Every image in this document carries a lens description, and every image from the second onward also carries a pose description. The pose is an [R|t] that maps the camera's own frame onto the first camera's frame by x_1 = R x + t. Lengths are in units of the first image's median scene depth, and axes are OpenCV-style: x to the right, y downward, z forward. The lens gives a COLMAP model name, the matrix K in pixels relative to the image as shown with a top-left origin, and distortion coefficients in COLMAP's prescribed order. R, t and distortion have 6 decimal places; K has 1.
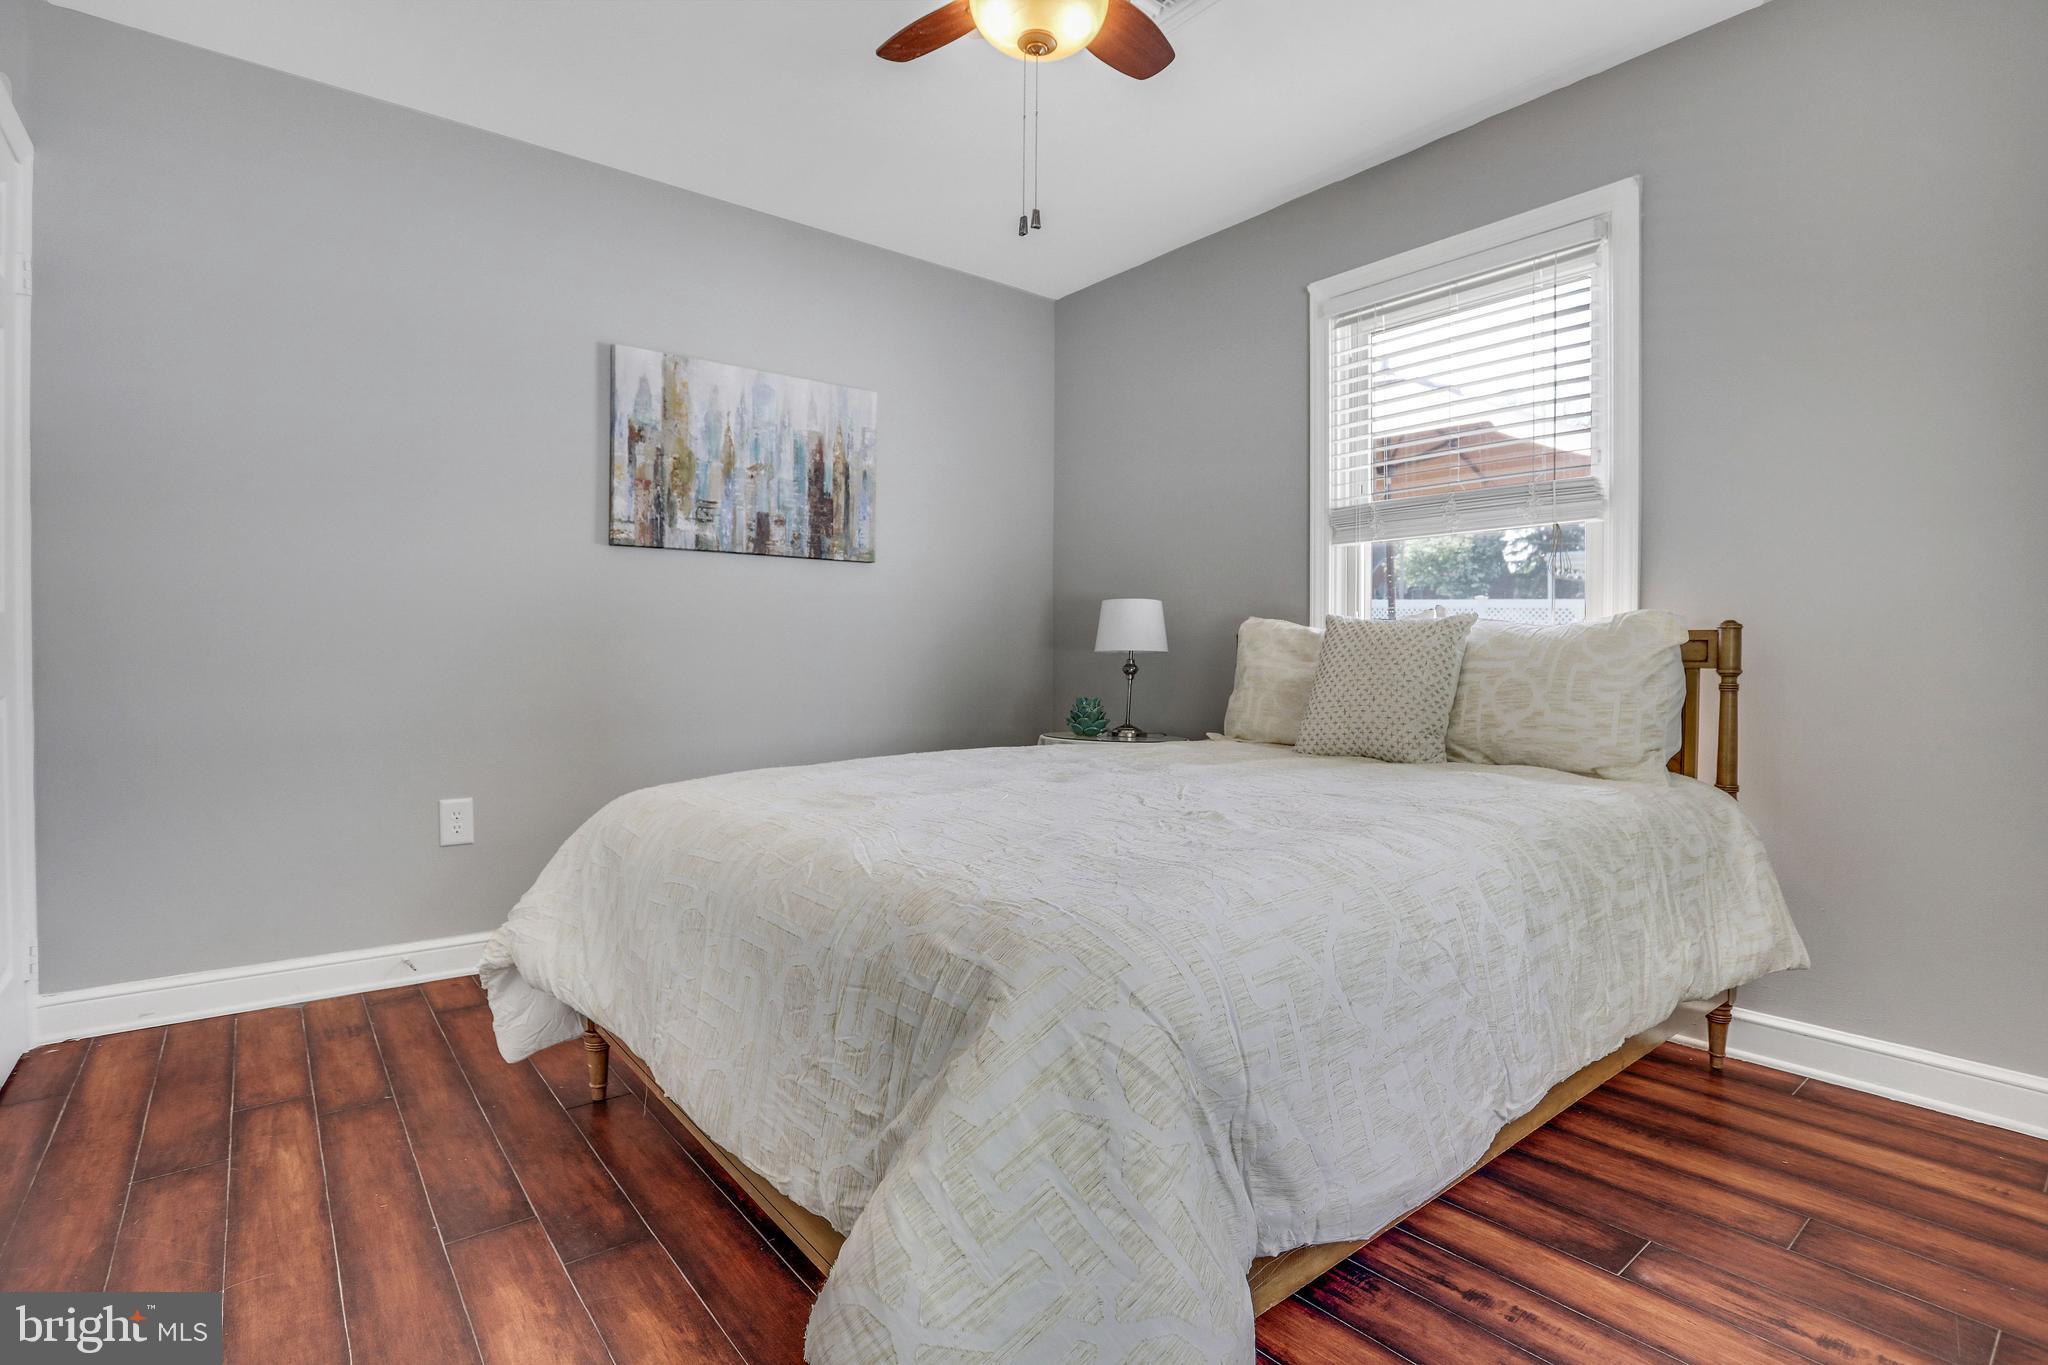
lens RADIAL K [[983.3, 0, 1027.7], [0, 983.3, 675.2], [0, 0, 1]] dist [-0.079220, 0.030236]
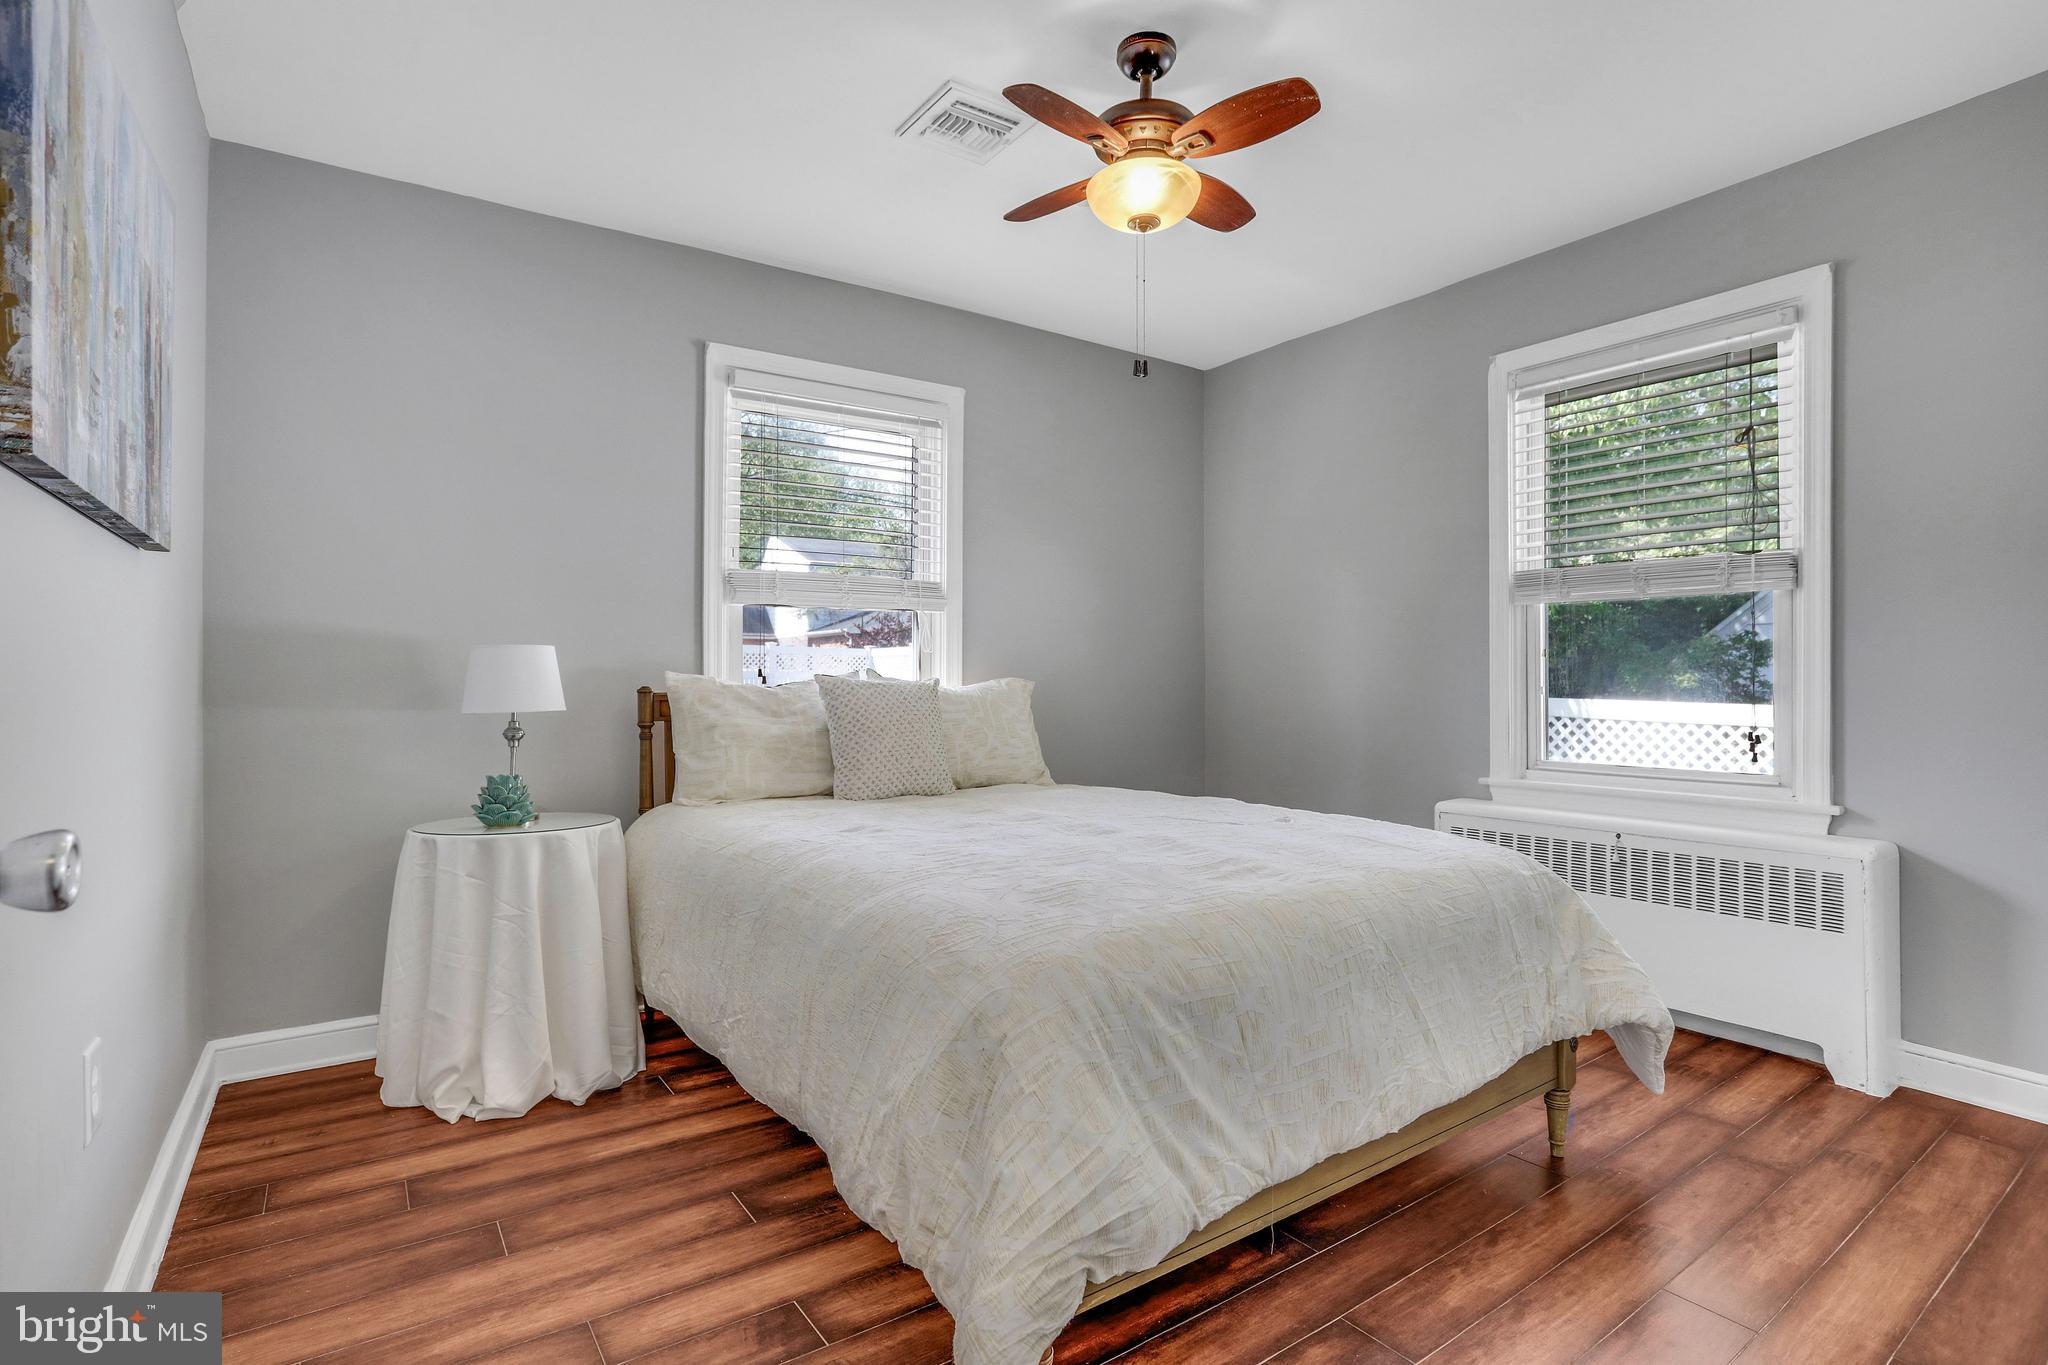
lens RADIAL K [[983.3, 0, 1027.7], [0, 983.3, 675.2], [0, 0, 1]] dist [-0.079220, 0.030236]
pose [[0.079027, 0.008182, 0.996839, -0.916811], [0.022475, 0.999698, -0.009987, -0.053178], [-0.996619, 0.023194, 0.078820, 0.797919]]
